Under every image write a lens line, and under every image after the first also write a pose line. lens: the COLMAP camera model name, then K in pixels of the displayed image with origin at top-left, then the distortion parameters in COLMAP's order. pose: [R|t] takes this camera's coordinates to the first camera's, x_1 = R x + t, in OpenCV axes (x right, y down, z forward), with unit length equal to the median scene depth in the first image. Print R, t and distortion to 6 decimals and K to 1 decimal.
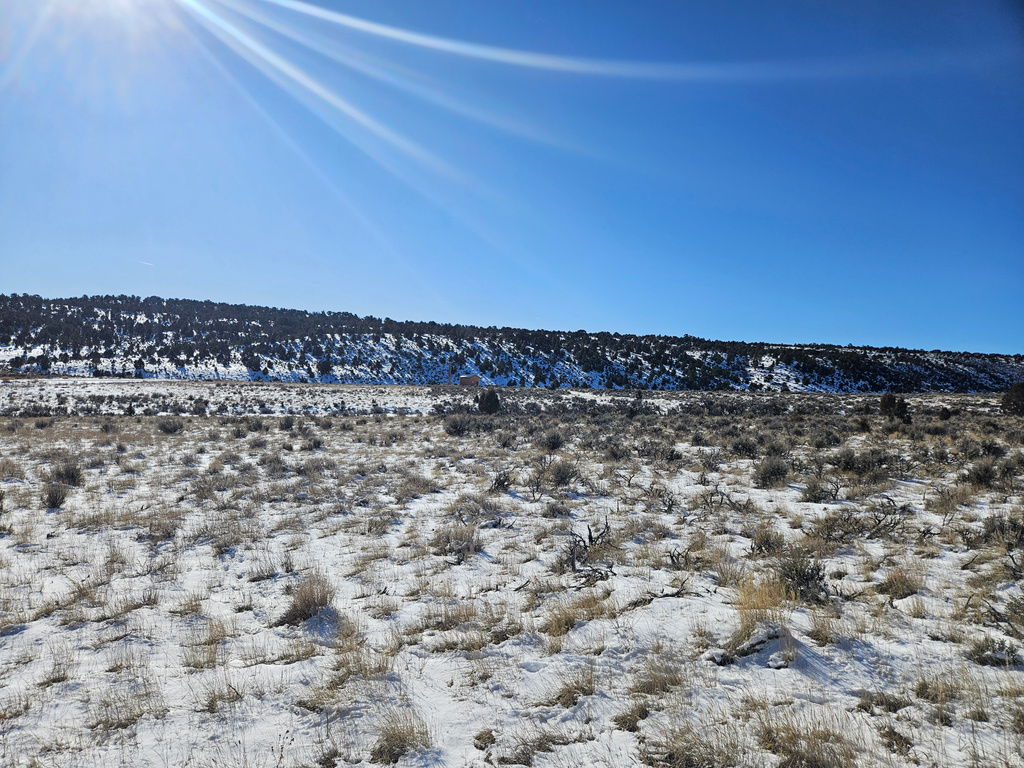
lens RADIAL K [[678.6, 0, 507.7], [0, 678.6, 385.4], [0, 0, 1]] dist [0.077048, -0.062472]
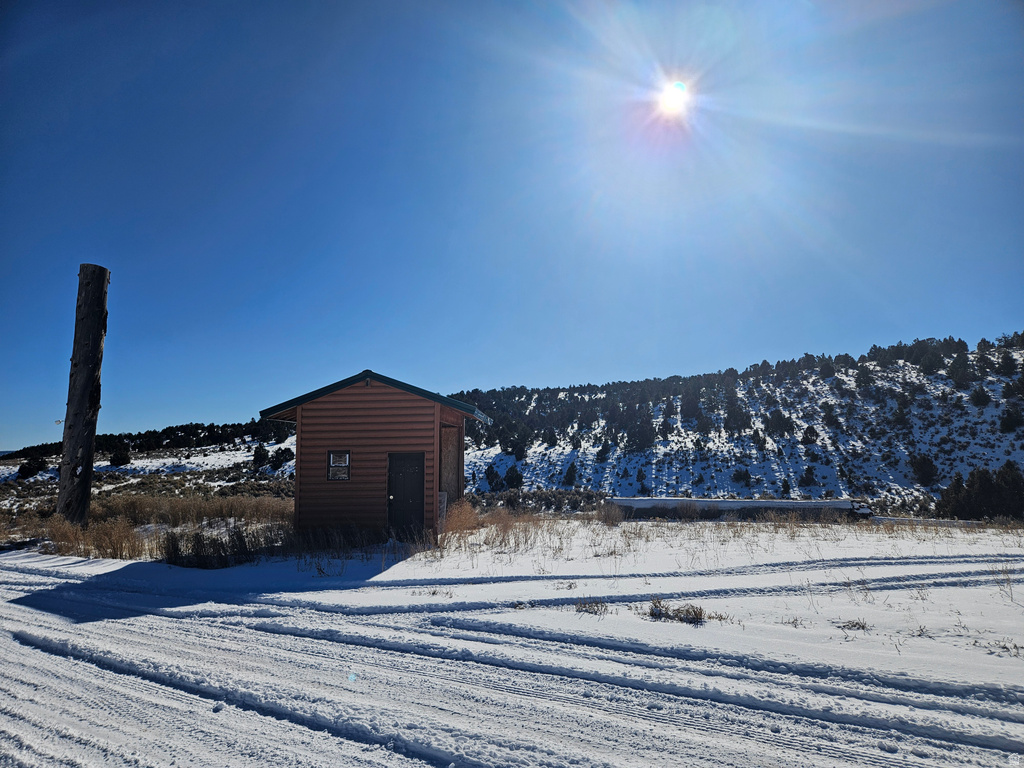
lens RADIAL K [[676.7, 0, 506.8], [0, 676.7, 384.3], [0, 0, 1]] dist [0.074581, -0.061216]
pose [[0.655265, -0.129916, -0.744144, 0.011226], [0.037317, 0.989464, -0.139885, -0.001046], [0.754477, 0.063892, 0.653209, 0.421217]]
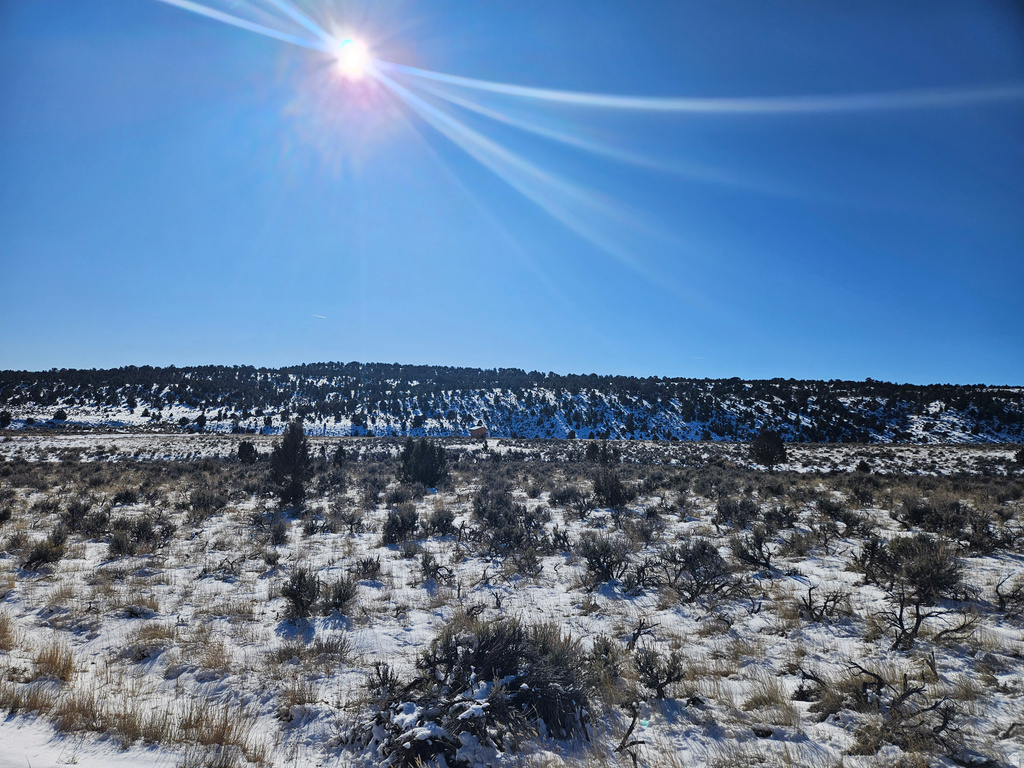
lens RADIAL K [[678.6, 0, 507.7], [0, 678.6, 385.4], [0, 0, 1]] dist [0.077048, -0.062472]
pose [[0.950507, -0.031031, -0.309148, 0.141927], [0.007437, 0.996987, -0.077205, 0.001181], [0.310613, 0.071085, 0.947875, -0.000868]]
